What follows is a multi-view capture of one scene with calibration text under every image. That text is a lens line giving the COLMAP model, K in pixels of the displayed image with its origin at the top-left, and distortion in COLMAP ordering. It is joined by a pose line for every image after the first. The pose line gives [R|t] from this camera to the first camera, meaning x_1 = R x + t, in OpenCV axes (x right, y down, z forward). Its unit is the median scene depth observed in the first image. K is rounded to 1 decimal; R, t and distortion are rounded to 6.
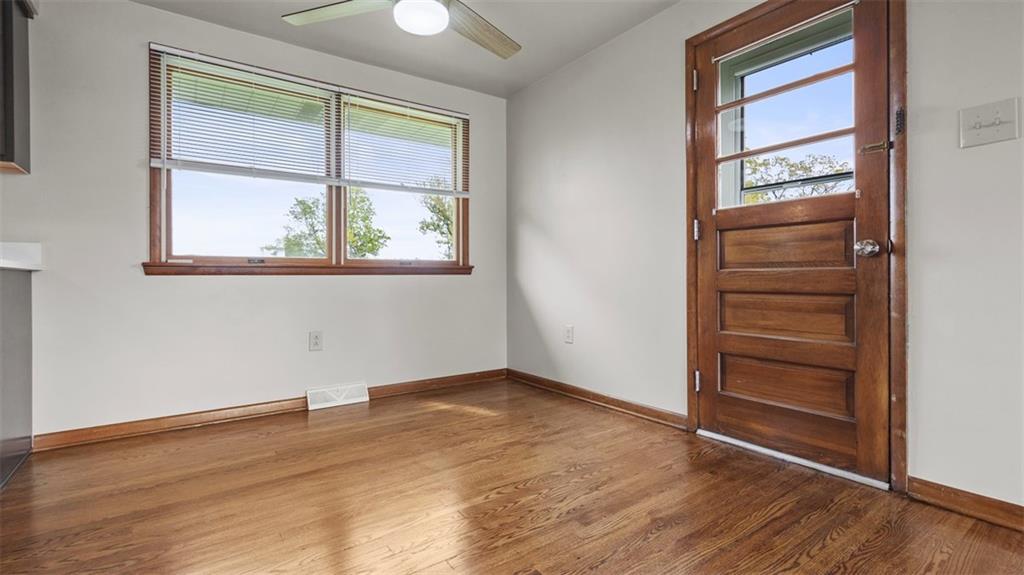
lens RADIAL K [[462.9, 0, 514.7], [0, 462.9, 279.4], [0, 0, 1]] dist [-0.006549, 0.002295]
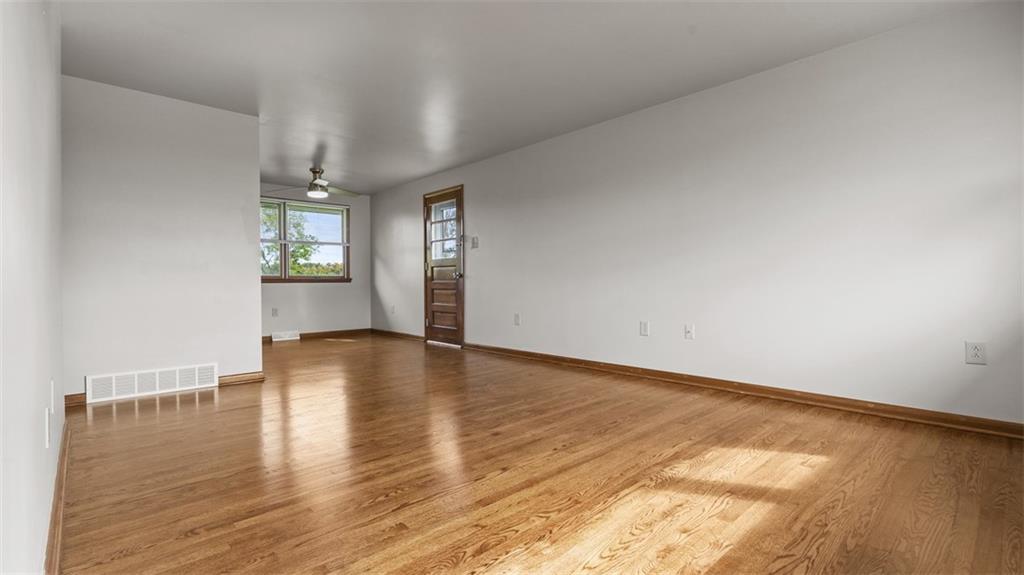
lens RADIAL K [[462.9, 0, 512.7], [0, 462.9, 287.3], [0, 0, 1]] dist [-0.006549, 0.002295]
pose [[0.992370, -0.003208, 0.123252, 0.547114], [0.002380, 0.999974, 0.006859, -0.002626], [-0.123271, -0.006513, 0.992352, -1.704408]]
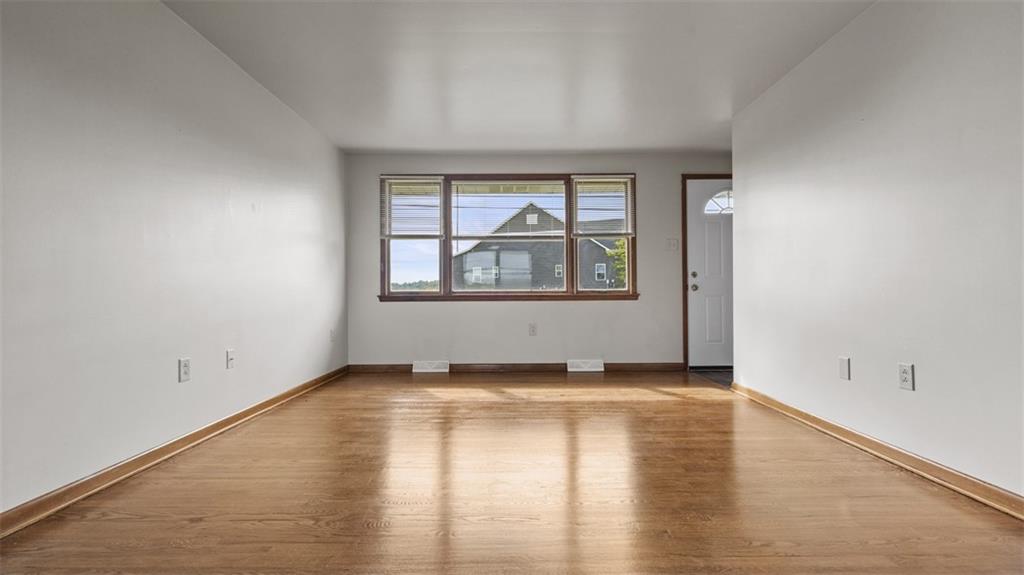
lens RADIAL K [[462.9, 0, 514.5], [0, 462.9, 286.8], [0, 0, 1]] dist [-0.006549, 0.002295]
pose [[-0.809828, 0.018356, 0.586381, 0.023230], [0.010548, 0.999804, -0.016729, -0.002083], [-0.586573, -0.007362, -0.809863, 0.254305]]
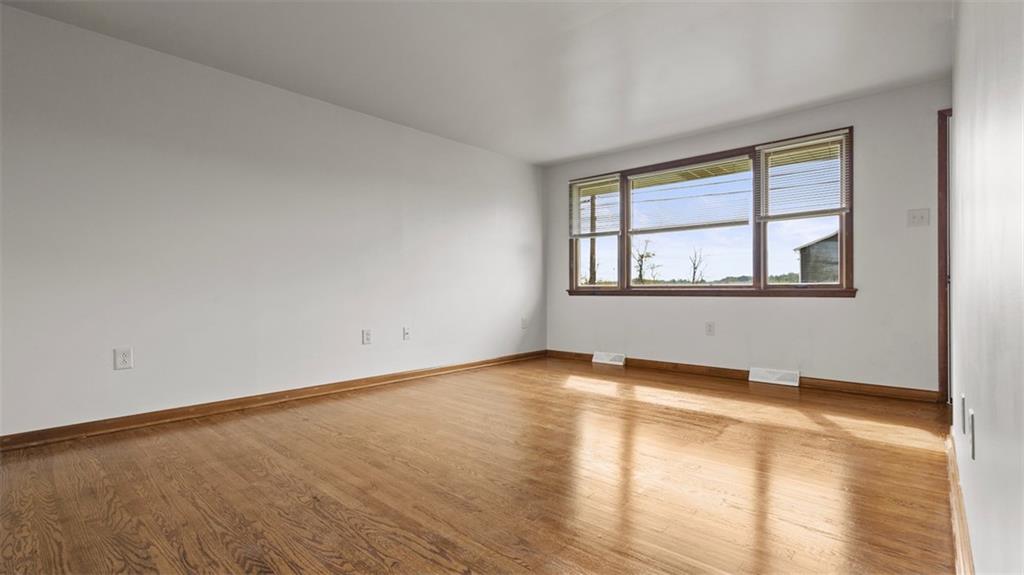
lens RADIAL K [[462.9, 0, 513.8], [0, 462.9, 287.6], [0, 0, 1]] dist [-0.006549, 0.002295]
pose [[-0.202608, 0.009705, 0.979212, -0.463553], [0.006075, 0.999944, -0.008654, 0.002156], [-0.979241, 0.004195, -0.202655, -0.317981]]
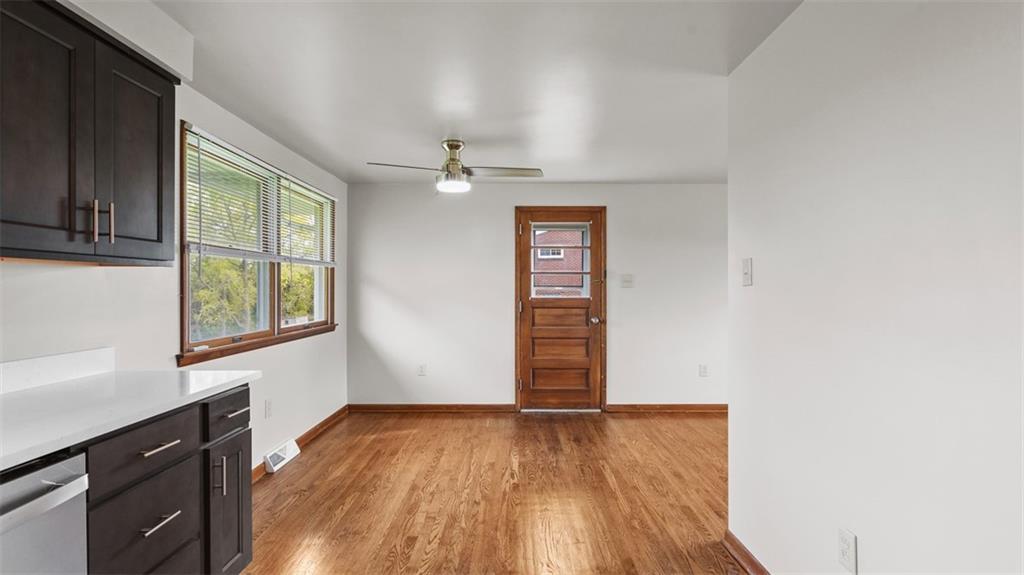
lens RADIAL K [[462.9, 0, 512.4], [0, 462.9, 289.3], [0, 0, 1]] dist [-0.006549, 0.002295]
pose [[0.586063, 0.004365, 0.810254, -1.170694], [-0.001139, 0.999989, -0.004563, -0.167226], [-0.810265, 0.001751, 0.586062, -0.103777]]
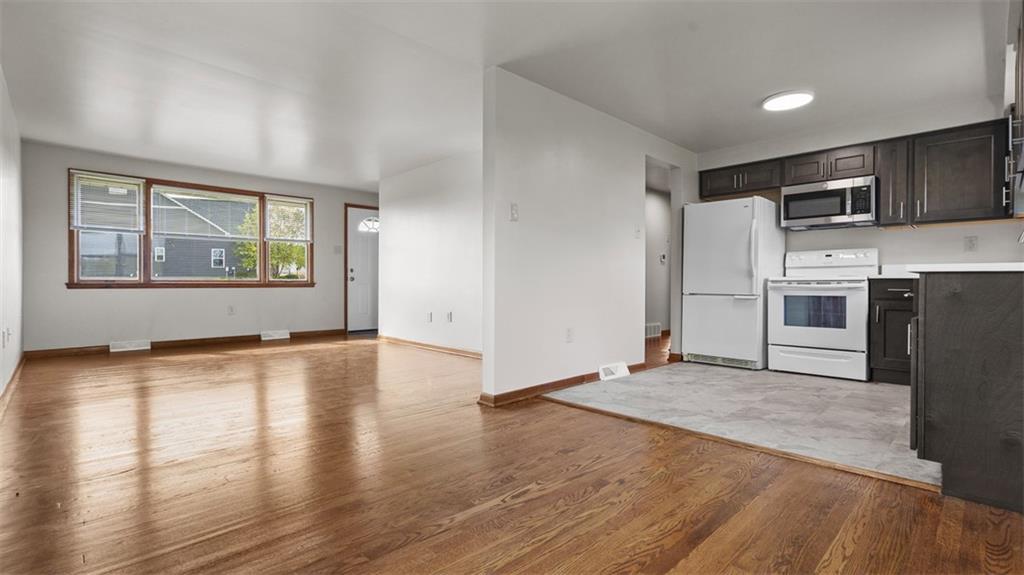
lens RADIAL K [[462.9, 0, 510.6], [0, 462.9, 284.6], [0, 0, 1]] dist [-0.006549, 0.002295]
pose [[-0.989586, 0.003940, -0.143891, -0.030725], [0.002957, 0.999971, 0.007047, -0.005572], [0.143915, 0.006549, -0.989568, 1.357794]]
